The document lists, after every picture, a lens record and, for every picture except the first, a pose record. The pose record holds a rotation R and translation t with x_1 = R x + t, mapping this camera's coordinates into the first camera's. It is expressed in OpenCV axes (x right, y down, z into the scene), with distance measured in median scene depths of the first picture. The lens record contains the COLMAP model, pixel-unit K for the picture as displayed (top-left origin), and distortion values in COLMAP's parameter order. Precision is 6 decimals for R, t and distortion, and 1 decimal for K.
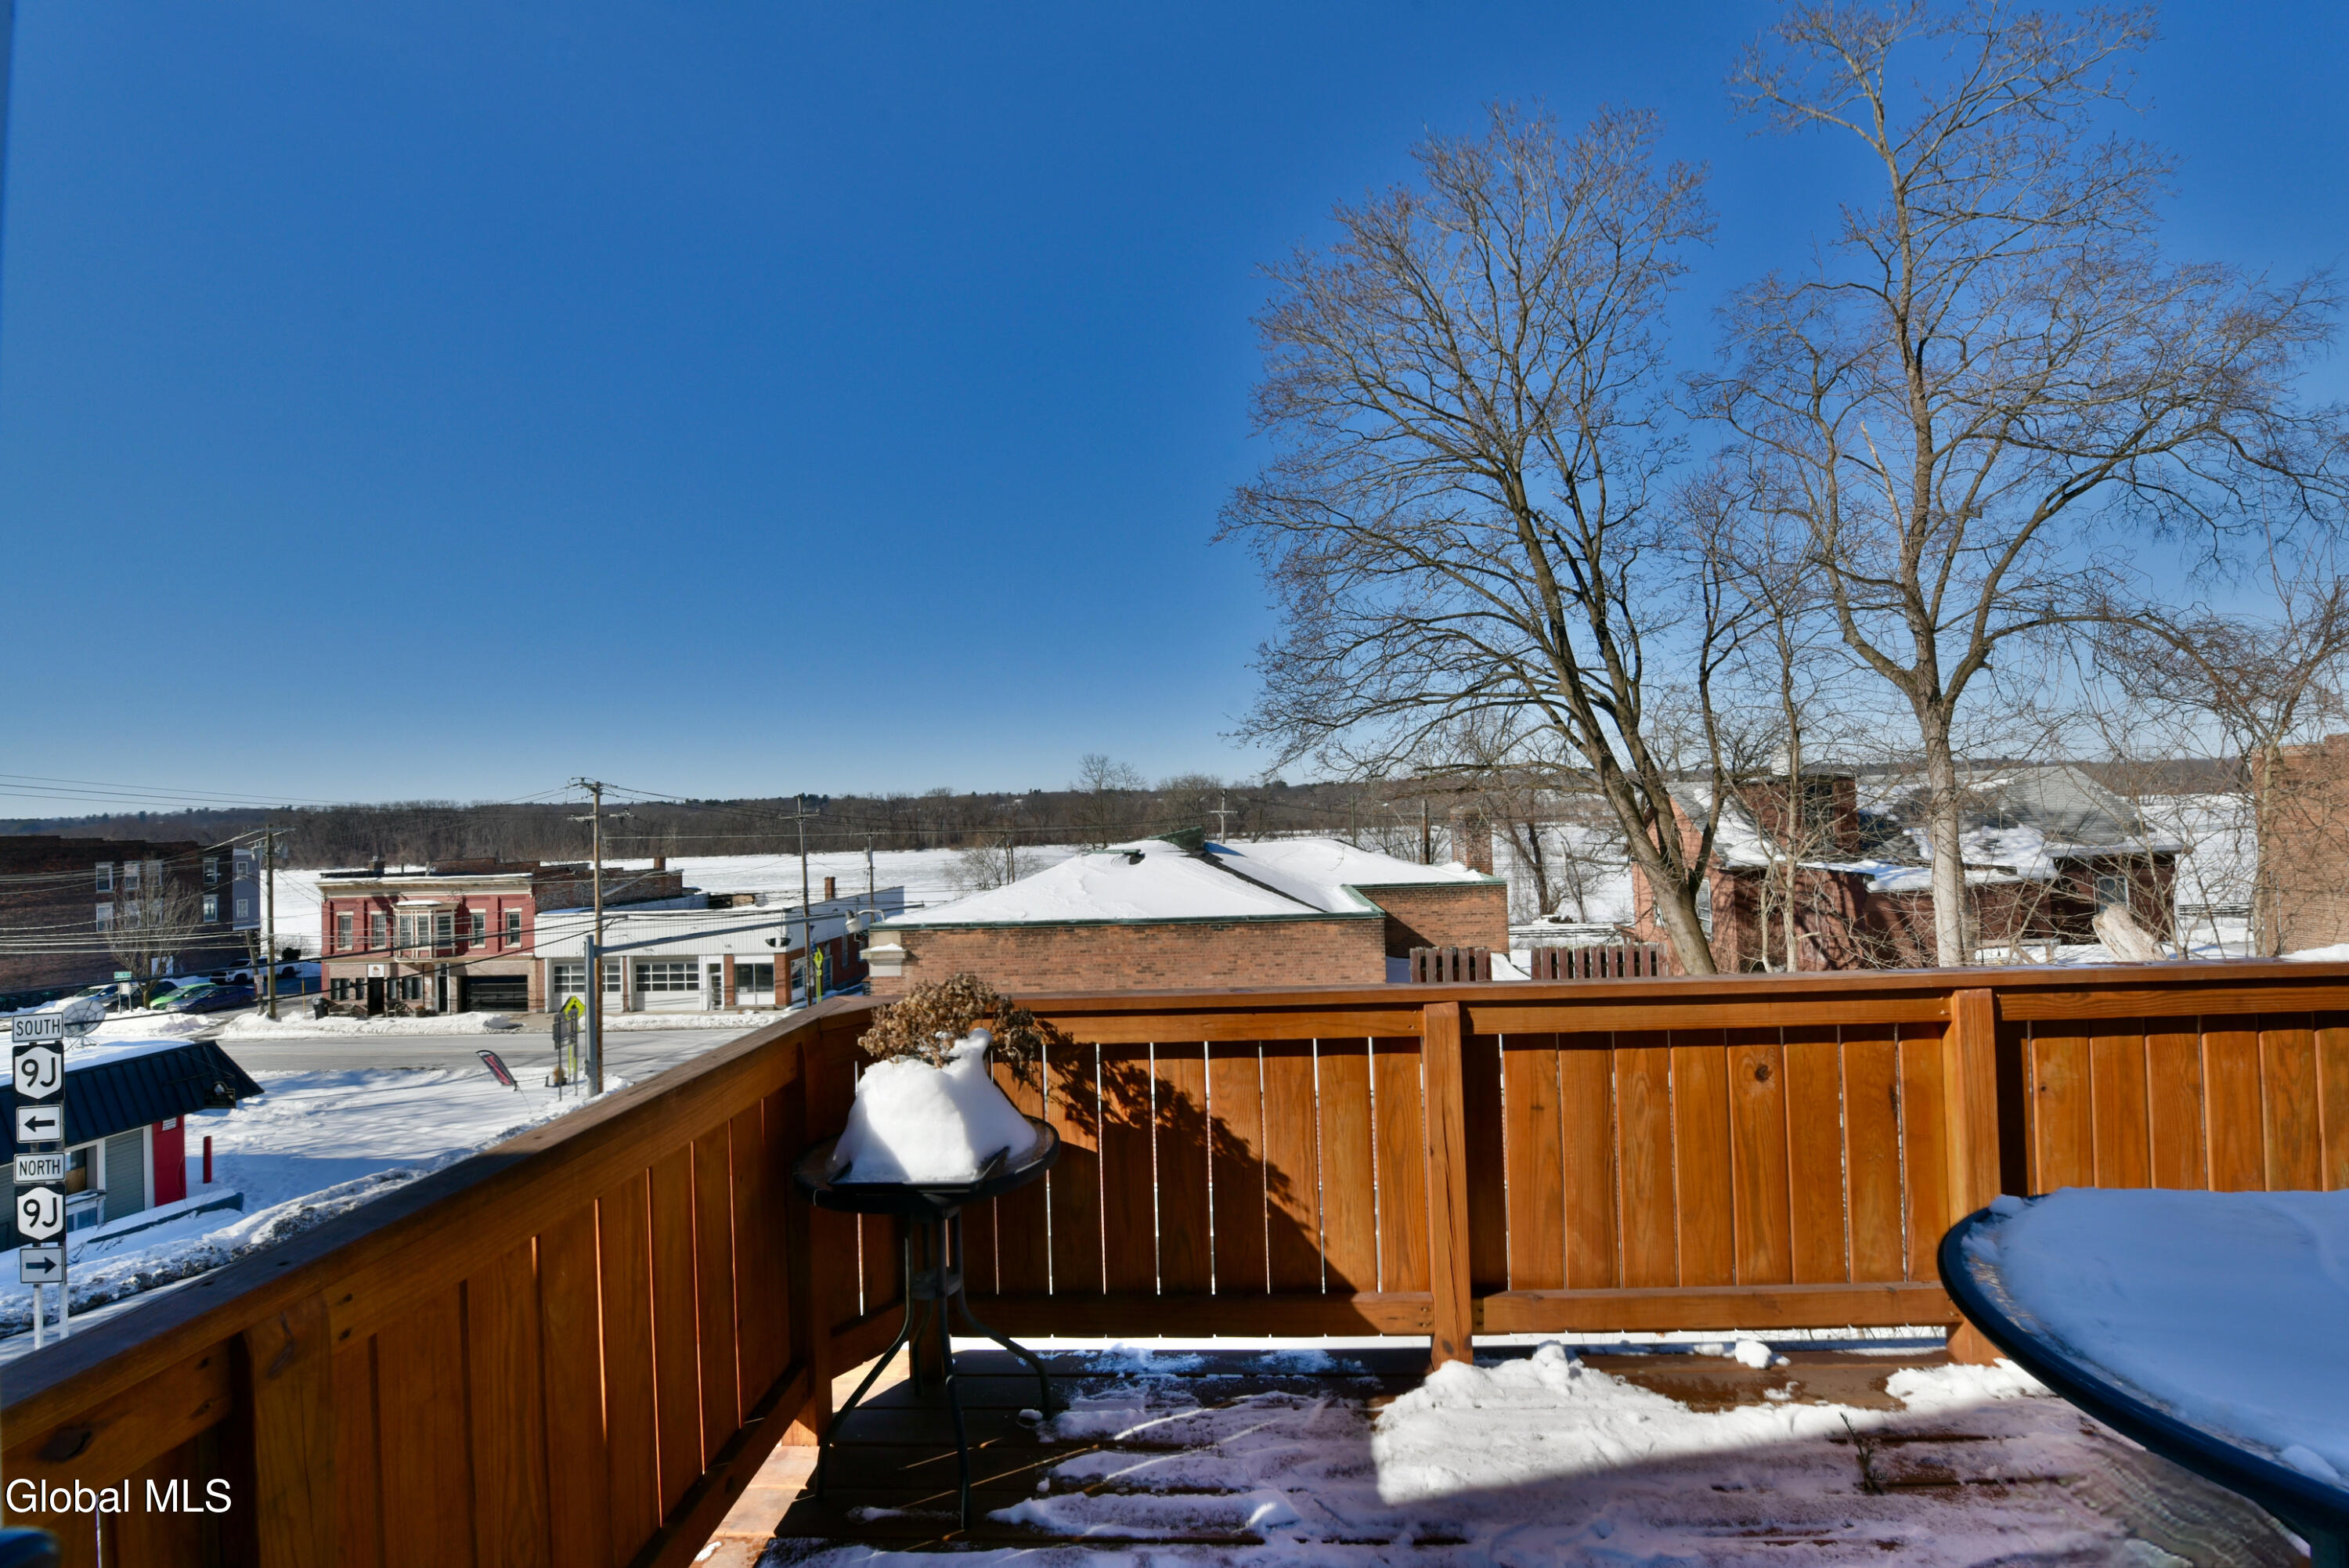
lens RADIAL K [[946.3, 0, 1170.5], [0, 946.3, 786.8], [0, 0, 1]] dist [-0.014109, -0.002984]
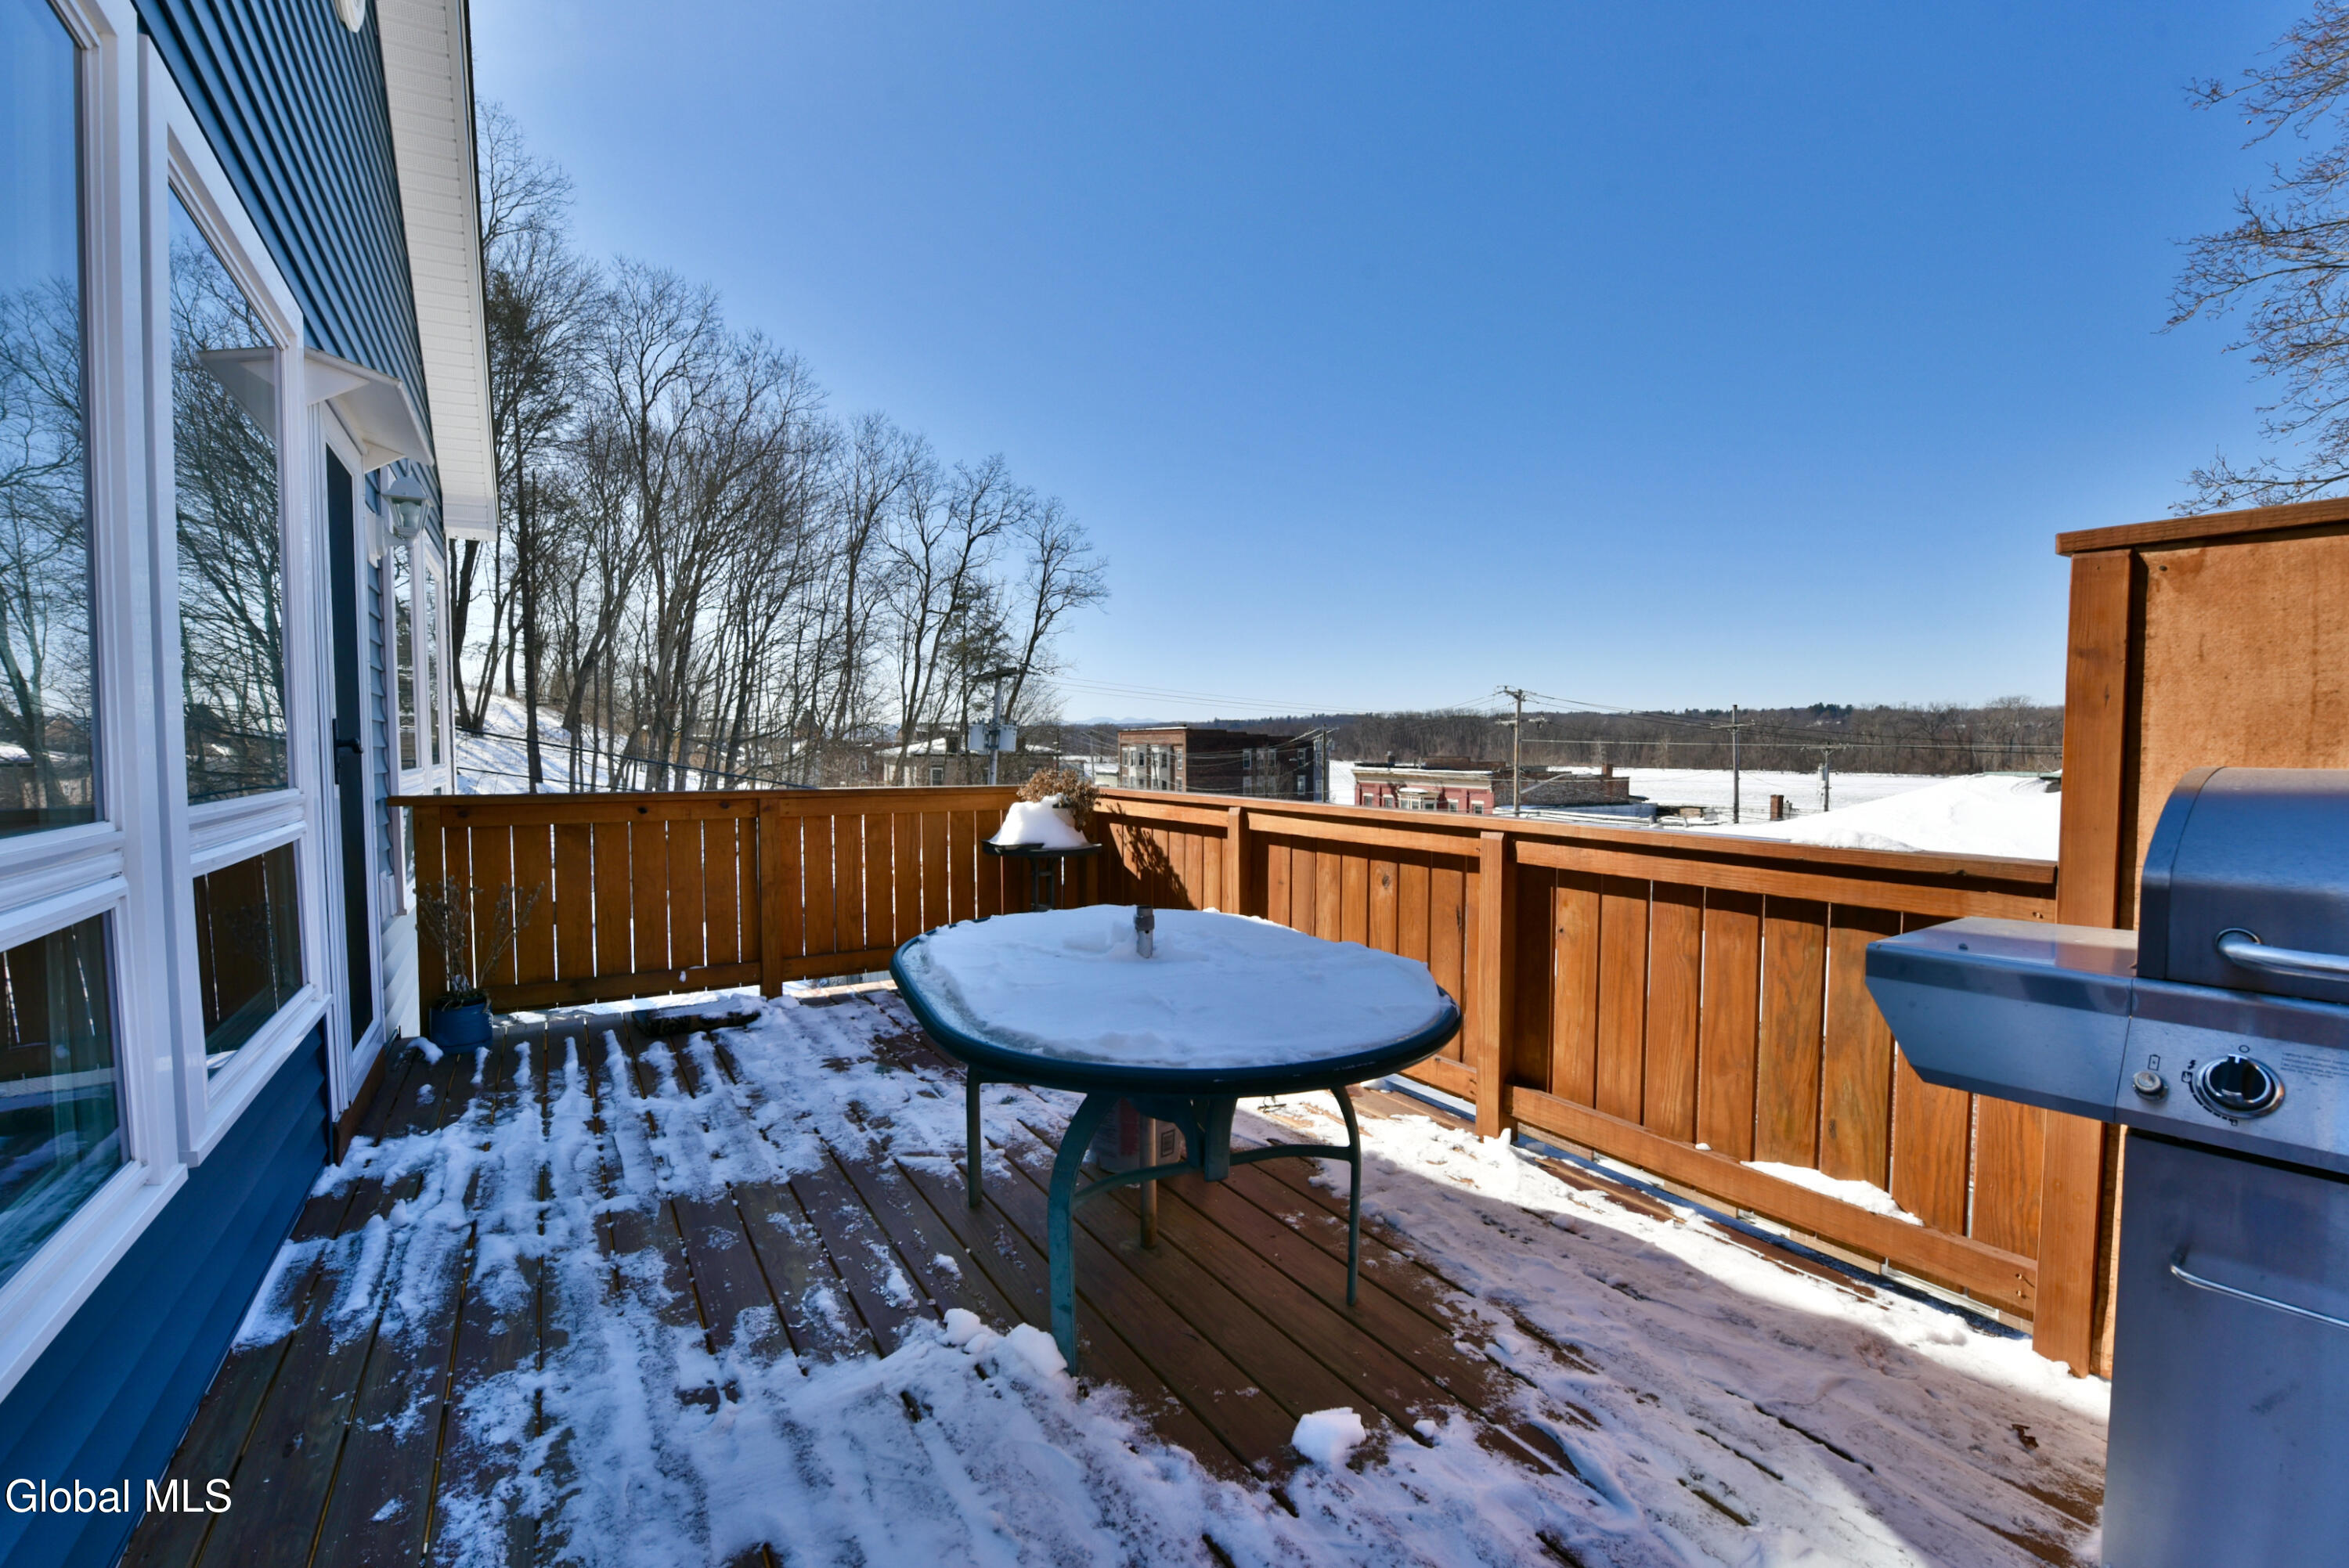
lens RADIAL K [[1001.6, 0, 1189.7], [0, 1001.6, 789.1], [0, 0, 1]] dist [-0.017751, -0.000066]
pose [[0.583236, 0.069730, -0.809304, 1.554112], [0.005487, 0.995948, 0.089766, 0.043450], [0.812284, -0.056796, 0.580490, -0.042687]]
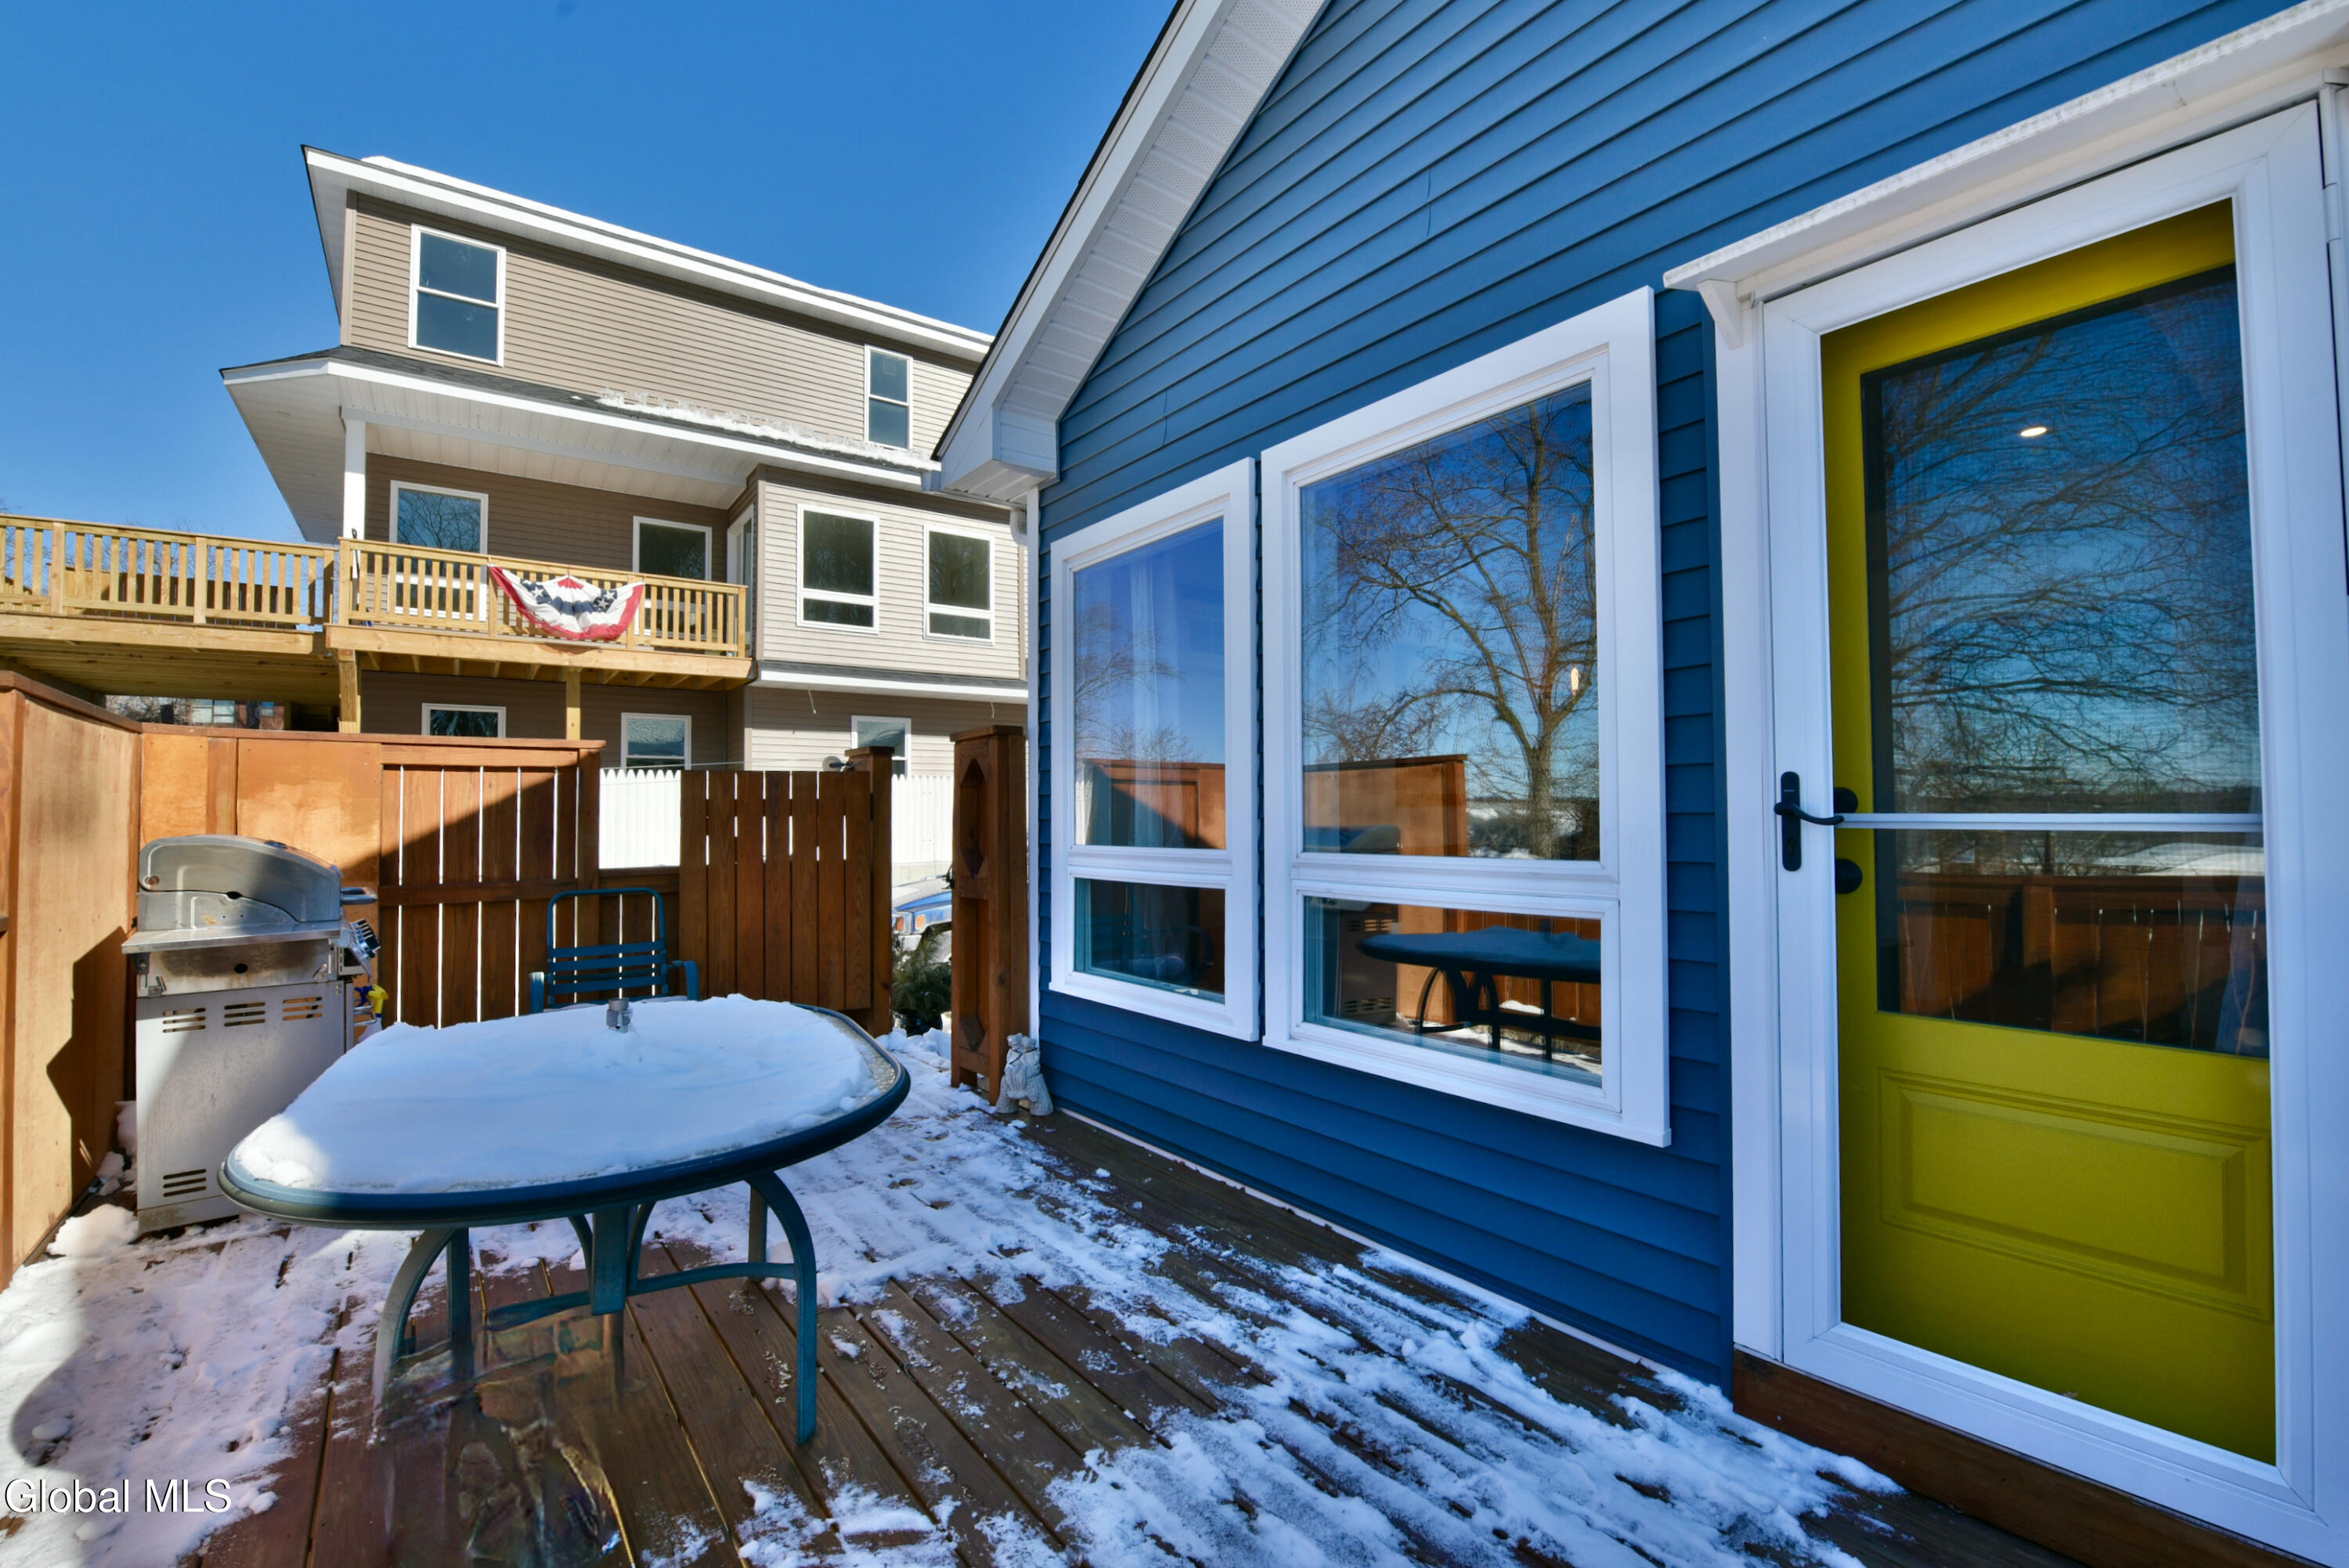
lens RADIAL K [[1001.6, 0, 1189.7], [0, 1001.6, 789.1], [0, 0, 1]] dist [-0.017751, -0.000066]
pose [[-0.655198, 0.059441, 0.753115, -0.191305], [0.007295, 0.997351, -0.072372, 0.122173], [-0.755422, -0.041924, -0.653896, 0.653608]]
